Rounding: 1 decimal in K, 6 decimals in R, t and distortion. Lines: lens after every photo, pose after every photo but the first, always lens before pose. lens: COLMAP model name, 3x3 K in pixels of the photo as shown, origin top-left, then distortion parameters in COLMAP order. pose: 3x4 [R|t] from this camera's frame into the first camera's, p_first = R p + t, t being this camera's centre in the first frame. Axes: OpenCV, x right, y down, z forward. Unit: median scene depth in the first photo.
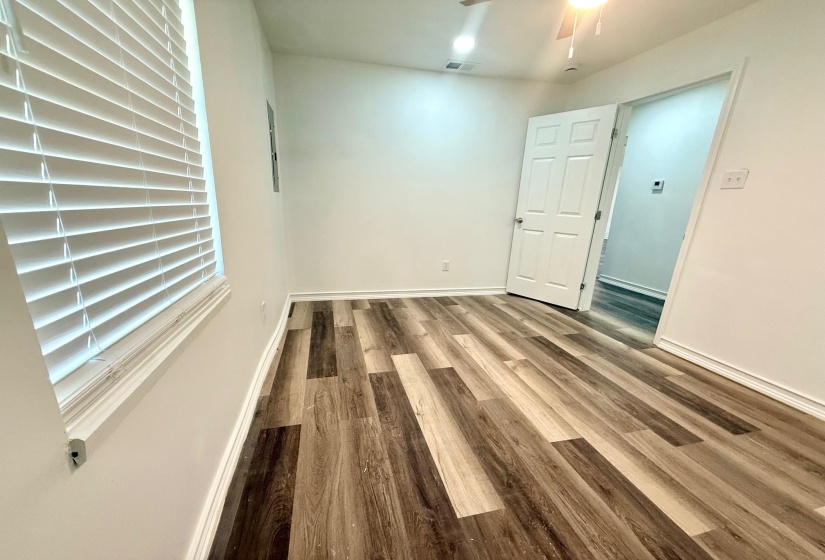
lens RADIAL K [[332.1, 0, 408.1], [0, 332.1, 282.6], [0, 0, 1]] dist [-0.000332, 0.000581]
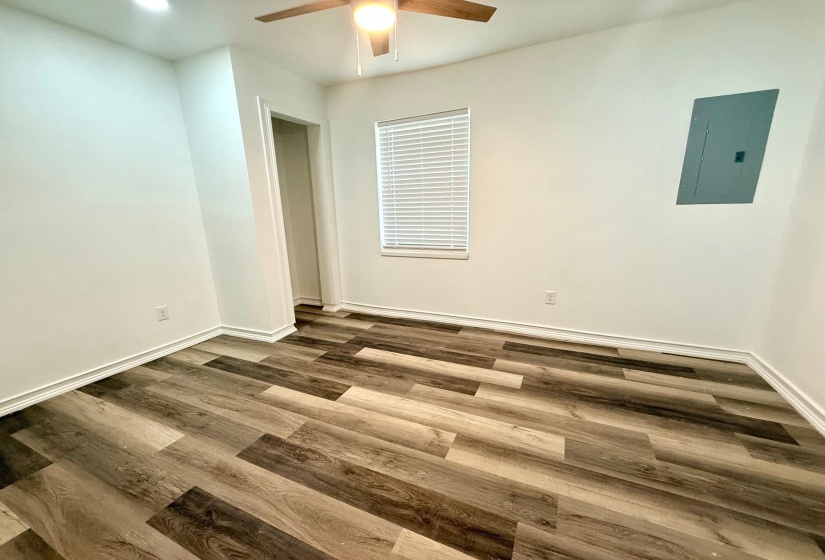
lens RADIAL K [[332.1, 0, 408.1], [0, 332.1, 282.6], [0, 0, 1]] dist [-0.000332, 0.000581]
pose [[-0.634078, 0.154796, -0.757617, 1.056529], [-0.184641, 0.921109, 0.342734, -0.367000], [0.750901, 0.357207, -0.555473, 1.496280]]
